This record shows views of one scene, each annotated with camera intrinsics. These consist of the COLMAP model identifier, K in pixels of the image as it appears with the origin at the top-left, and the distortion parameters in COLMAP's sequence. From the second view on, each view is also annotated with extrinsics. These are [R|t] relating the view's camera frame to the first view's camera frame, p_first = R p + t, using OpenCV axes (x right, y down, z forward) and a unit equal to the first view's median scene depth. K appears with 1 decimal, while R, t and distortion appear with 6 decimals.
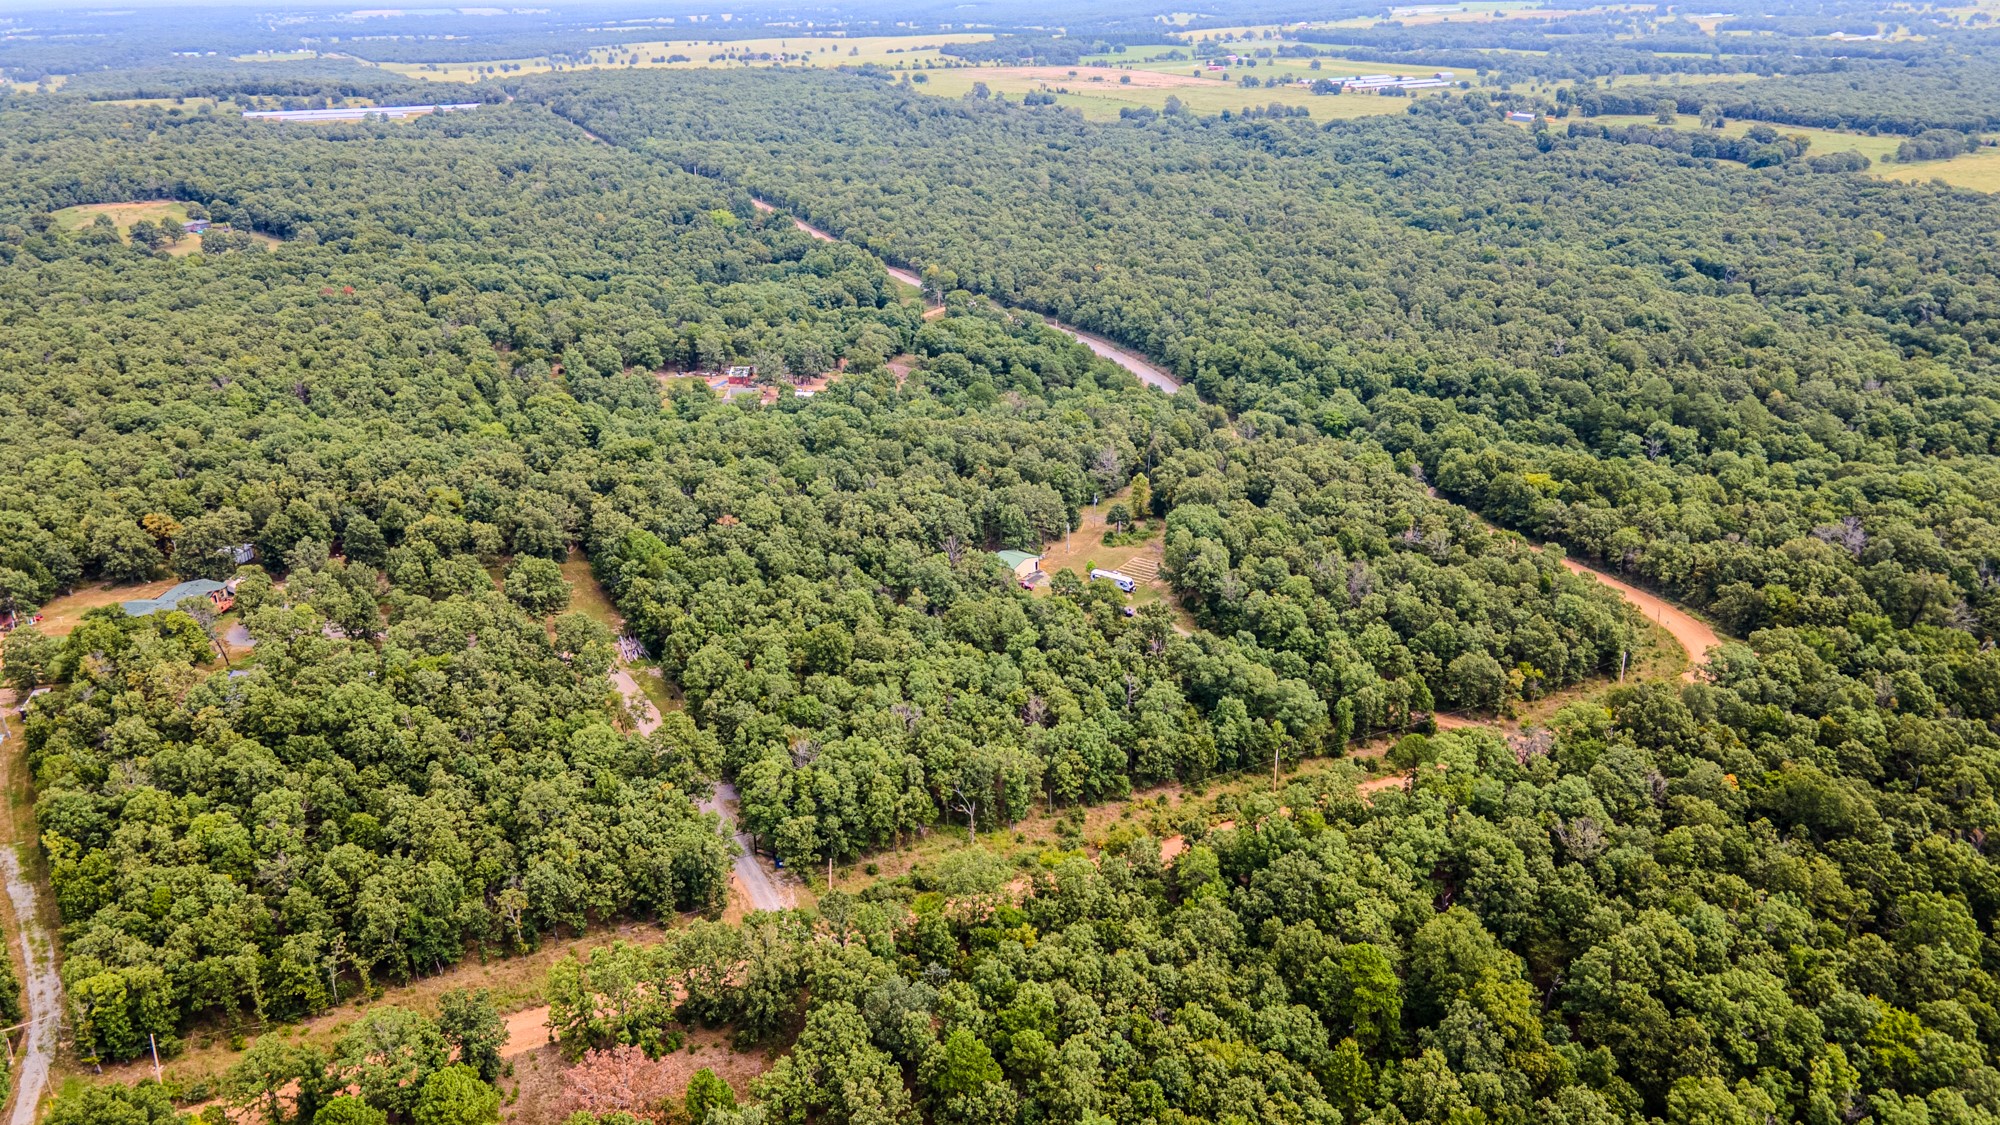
lens RADIAL K [[1419.1, 0, 1000.0], [0, 1419.1, 562.5], [0, 0, 1]] dist [-0.010147, 0.068415]
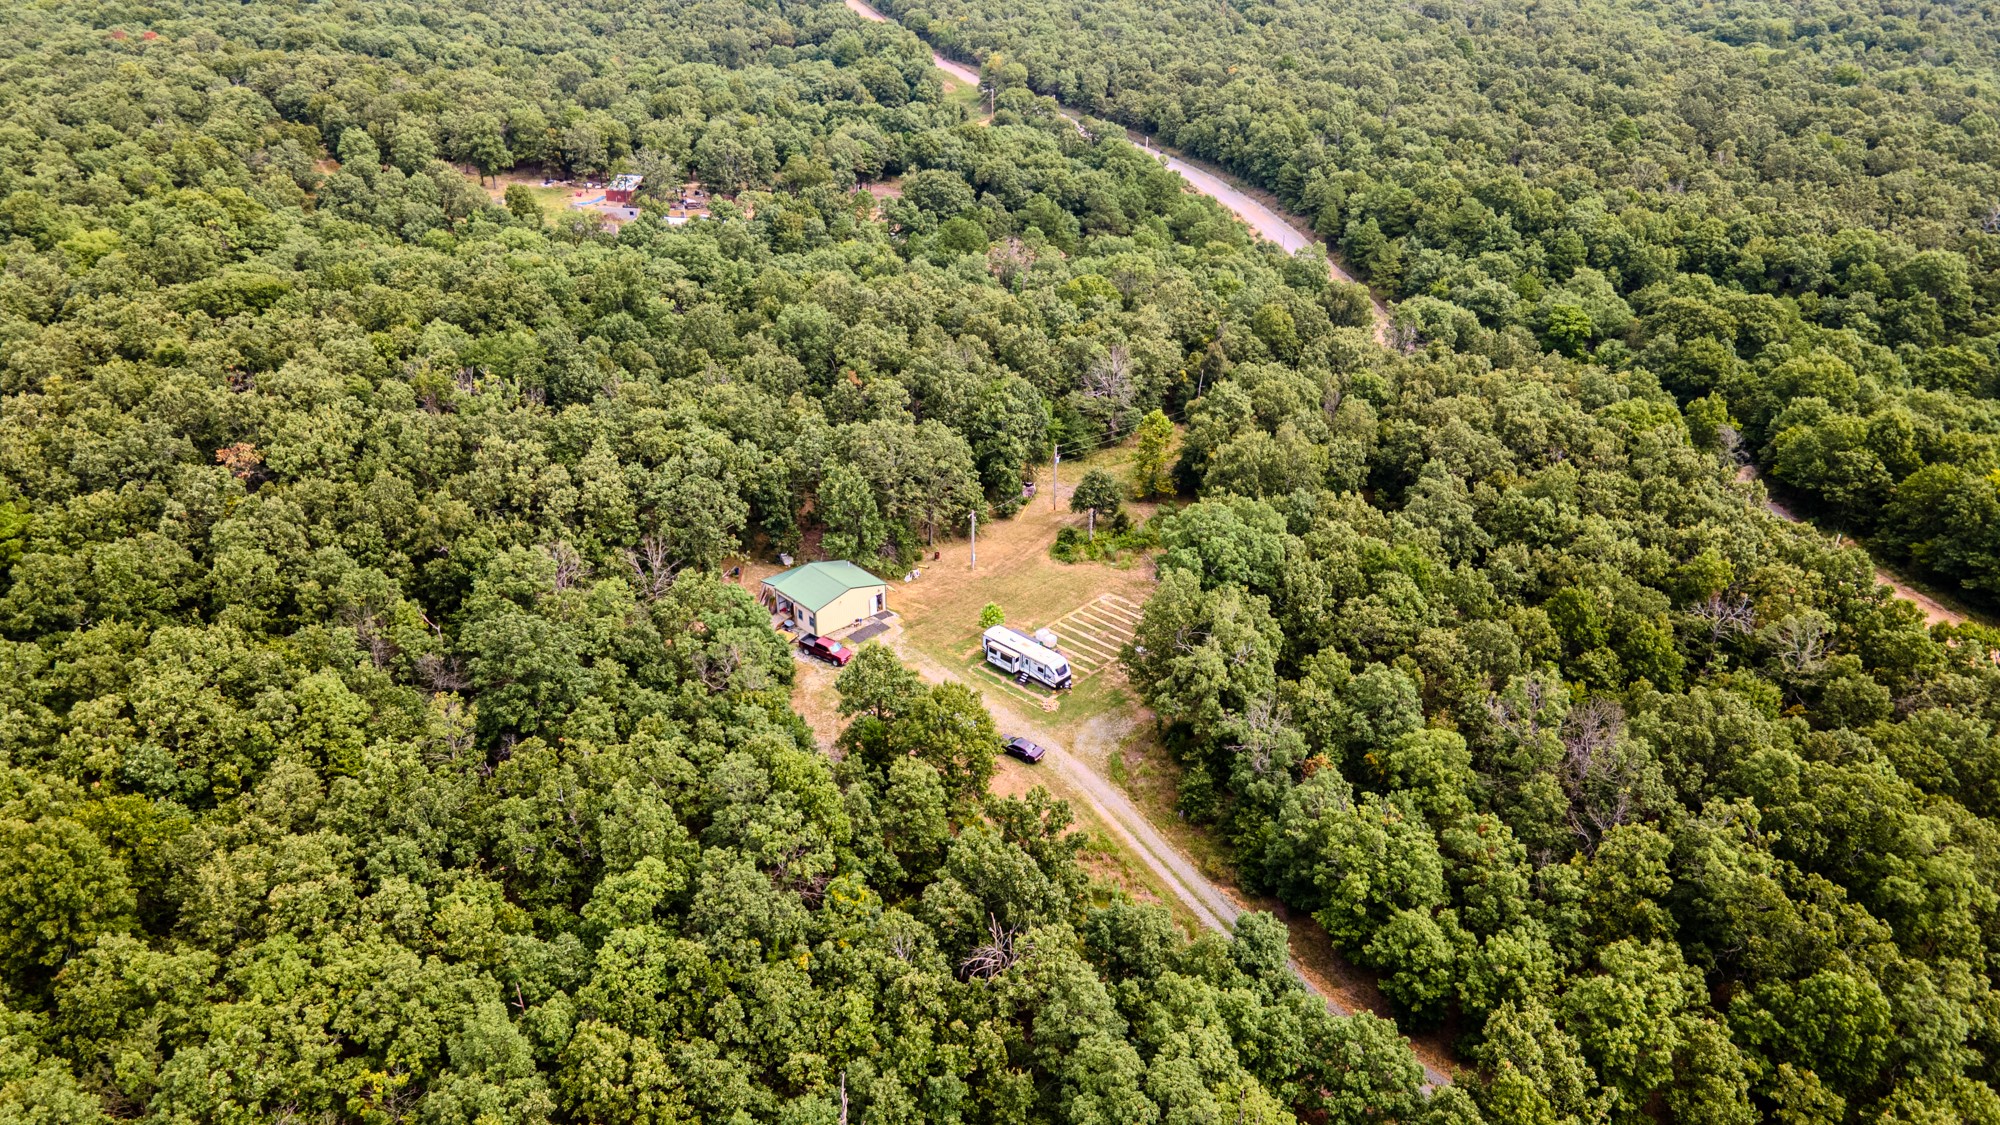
lens RADIAL K [[1419.1, 0, 1000.0], [0, 1419.1, 562.5], [0, 0, 1]] dist [-0.010147, 0.068415]
pose [[0.988112, 0.091168, -0.123789, 0.088260], [-0.078740, 0.991681, 0.101830, -0.044431], [0.132042, -0.090872, 0.987070, 0.393331]]
